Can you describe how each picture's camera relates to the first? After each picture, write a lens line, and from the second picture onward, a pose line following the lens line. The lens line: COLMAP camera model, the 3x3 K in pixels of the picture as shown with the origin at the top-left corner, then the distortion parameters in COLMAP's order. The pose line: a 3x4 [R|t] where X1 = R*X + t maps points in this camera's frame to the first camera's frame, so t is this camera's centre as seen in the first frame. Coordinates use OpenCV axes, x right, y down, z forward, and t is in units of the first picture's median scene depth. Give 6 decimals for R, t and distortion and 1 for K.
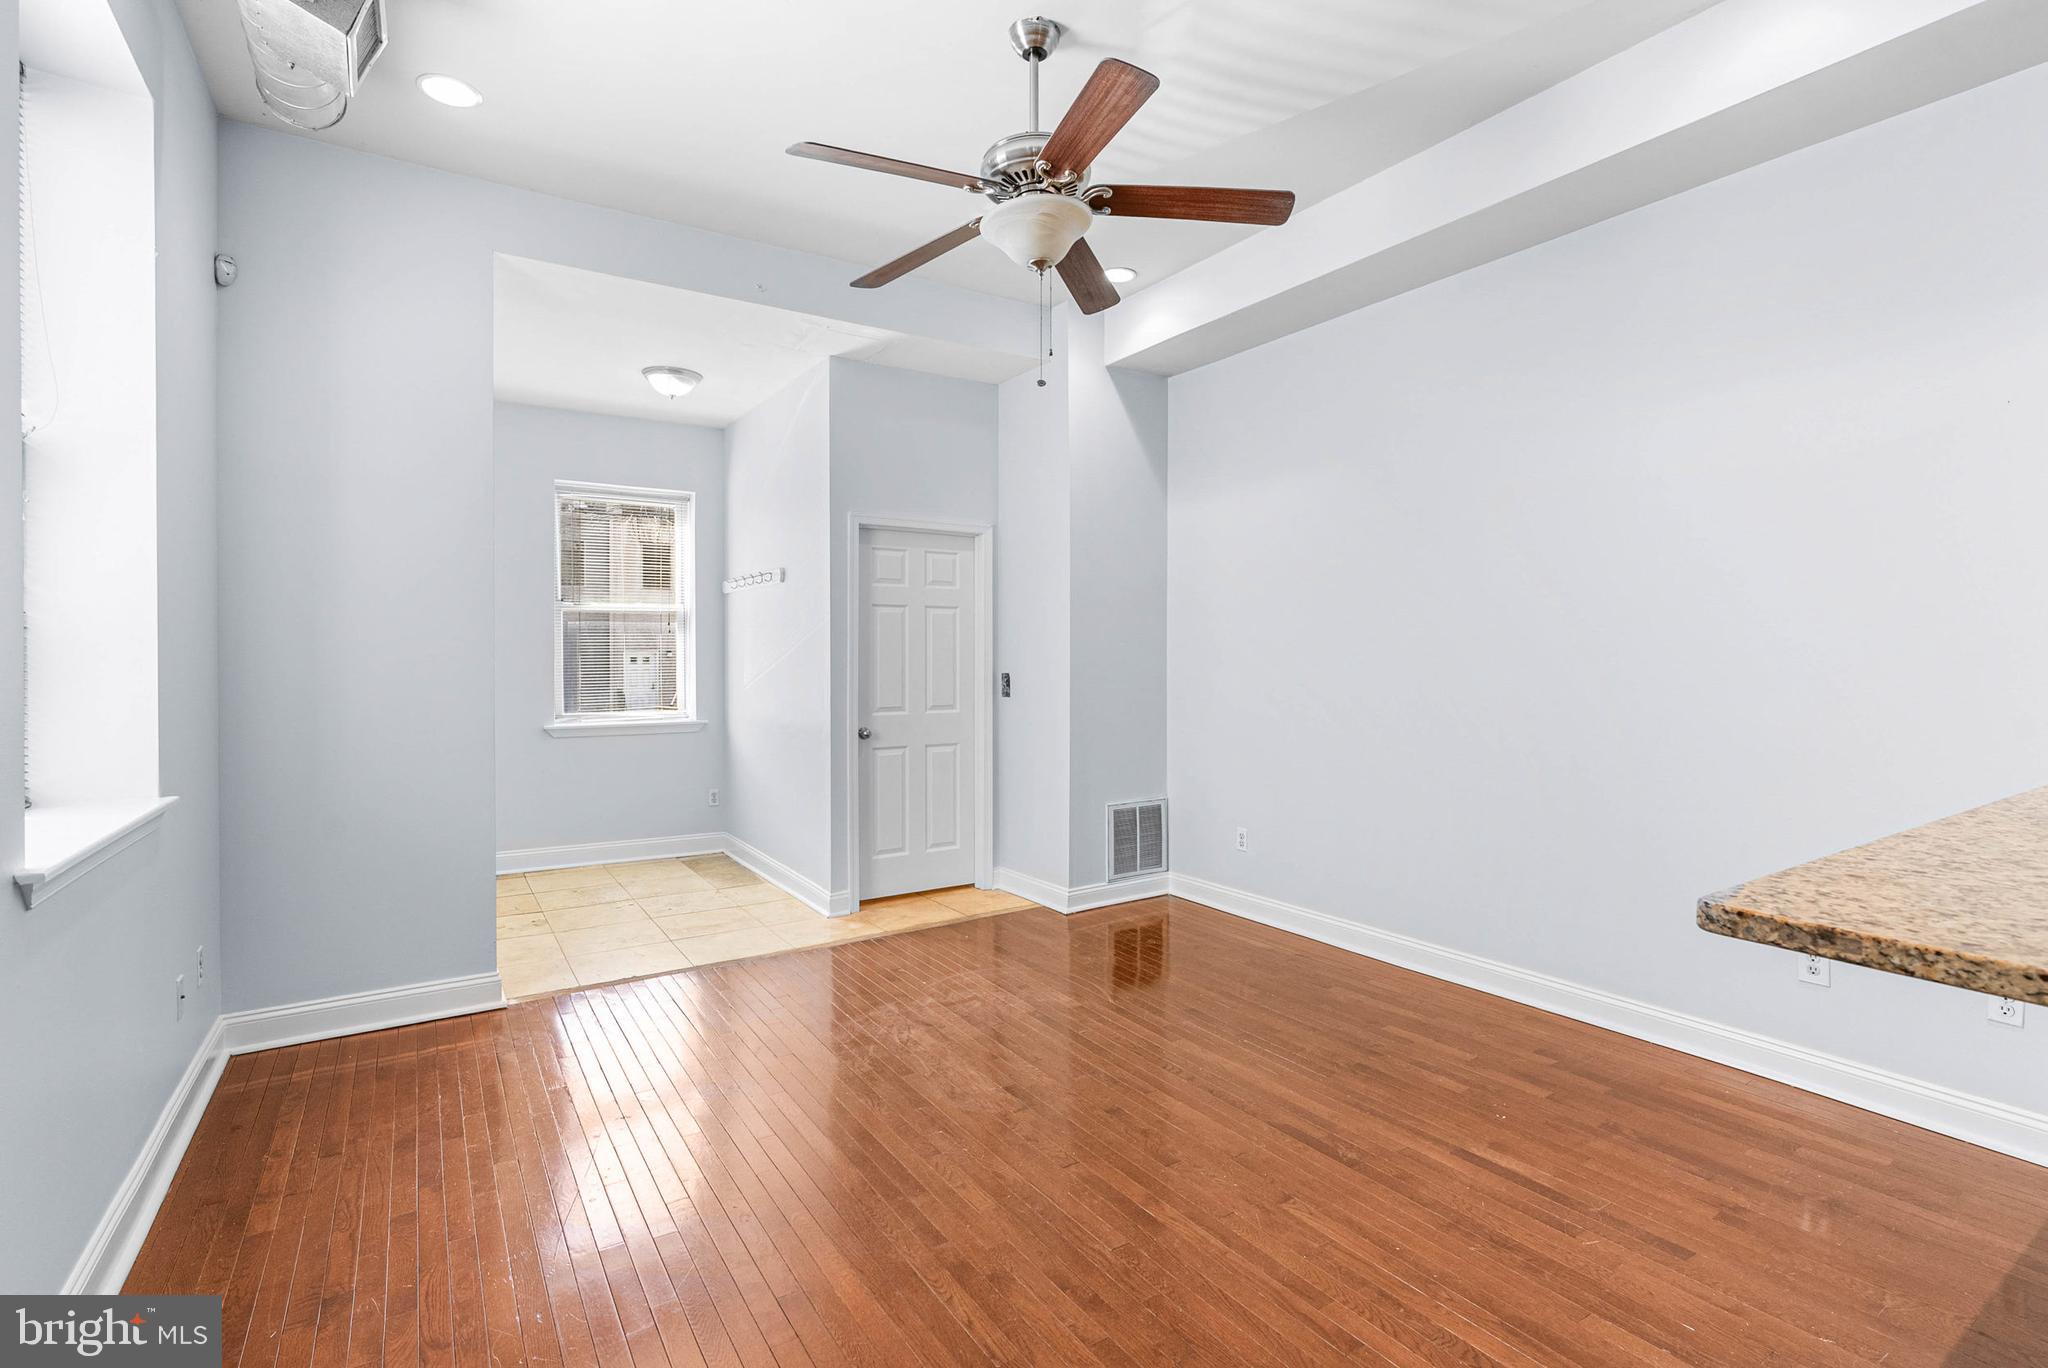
lens RADIAL K [[920.3, 0, 1022.6], [0, 920.3, 668.1], [0, 0, 1]] dist [-0.009368, 0.001939]
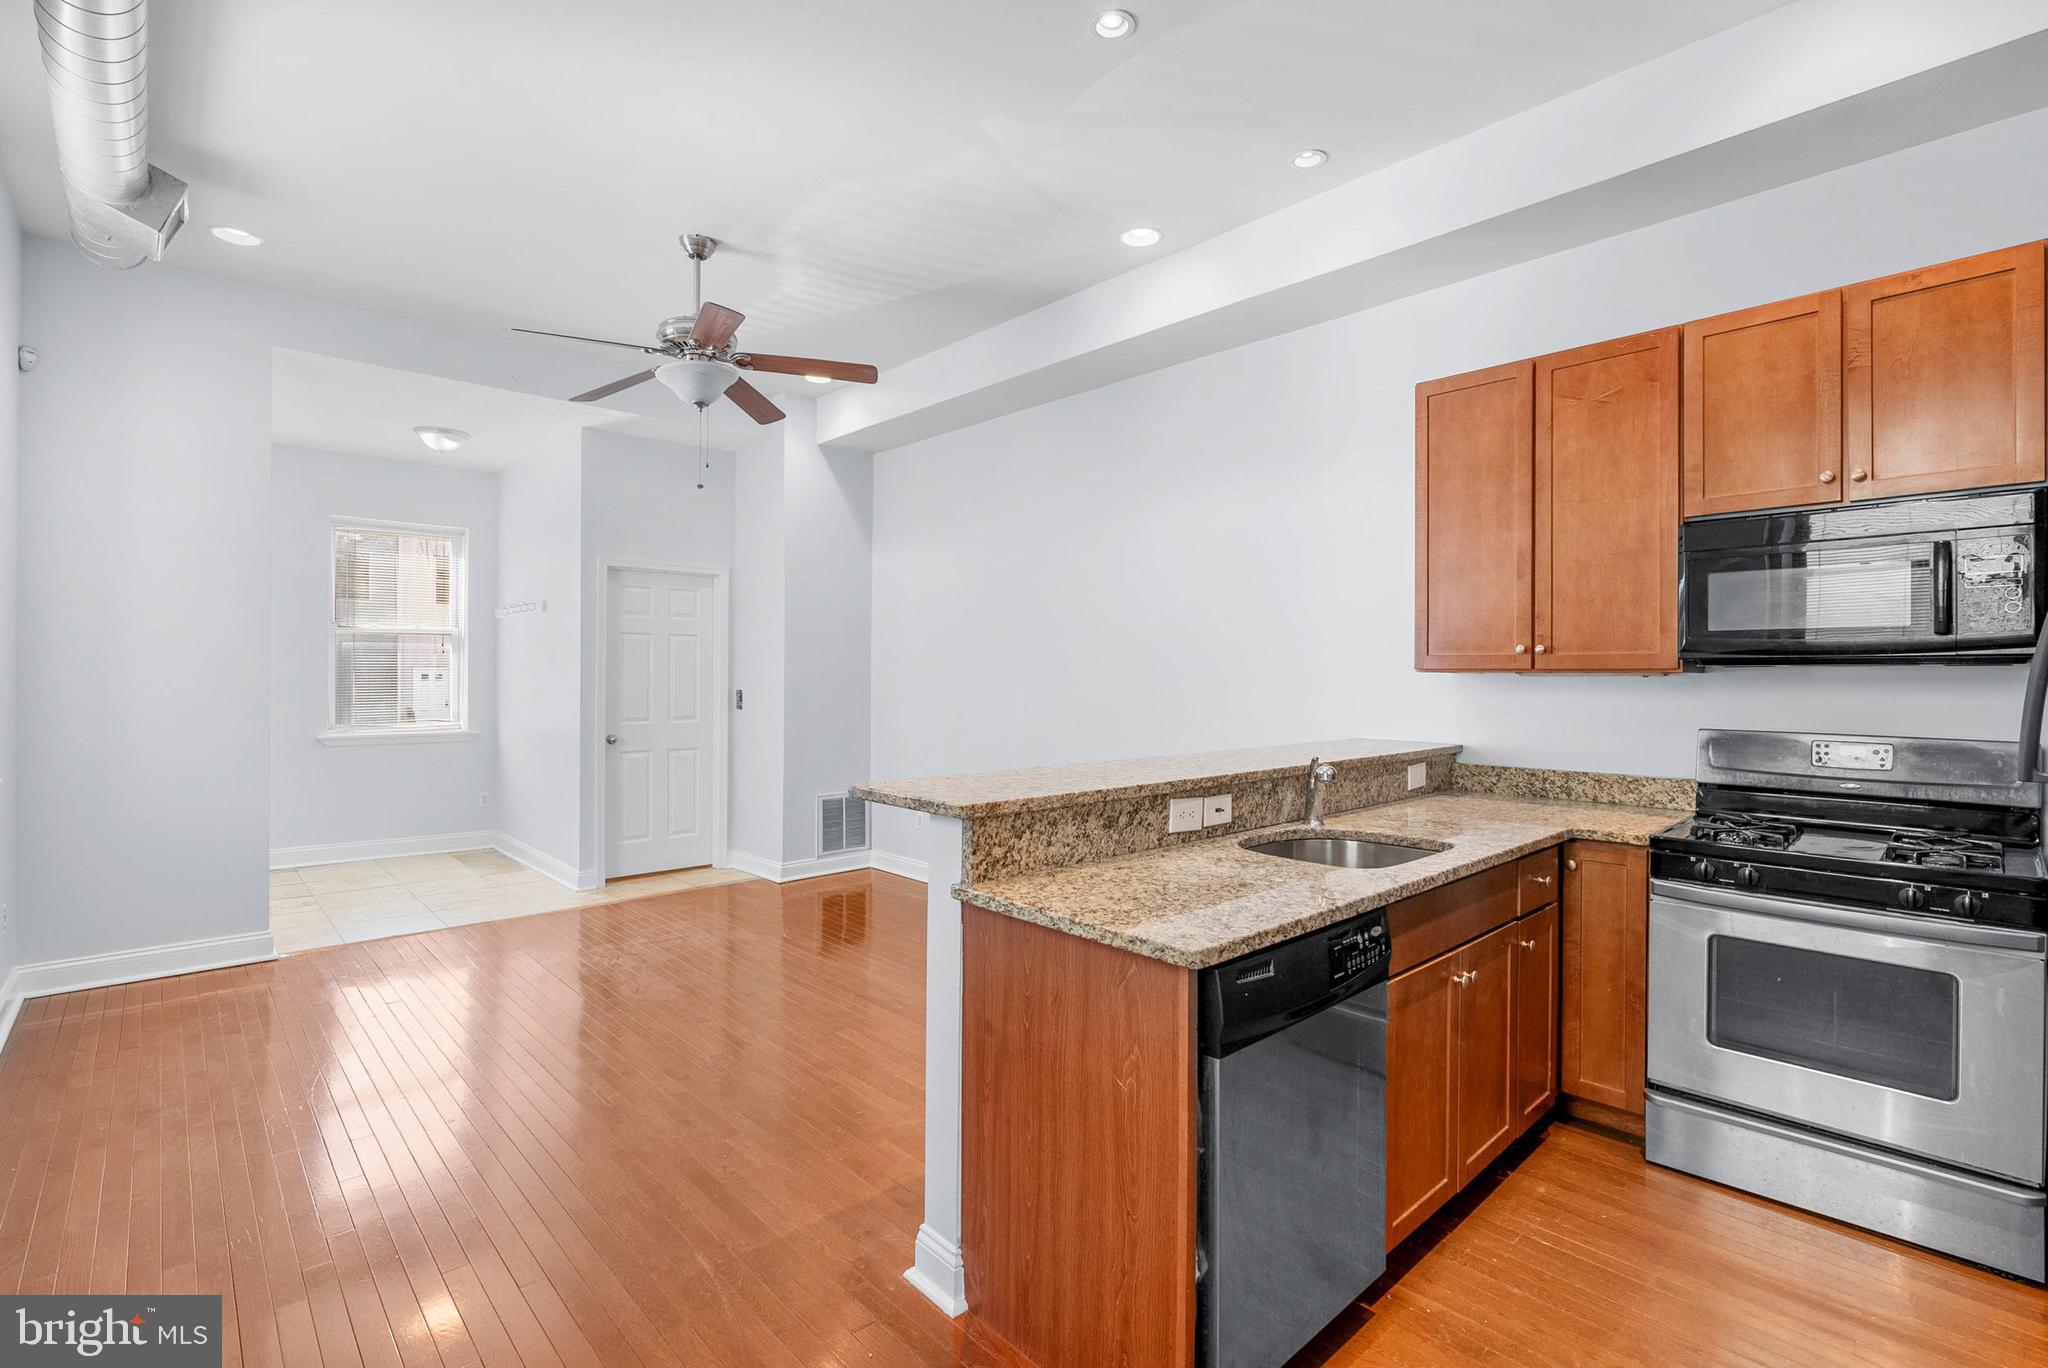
lens RADIAL K [[920.3, 0, 1022.7], [0, 920.3, 681.0], [0, 0, 1]] dist [-0.009368, 0.001939]
pose [[0.985468, 0.005565, 0.169770, 0.155543], [-0.004372, 0.999963, -0.007402, 0.000940], [-0.169805, 0.006552, 0.985456, -0.280921]]
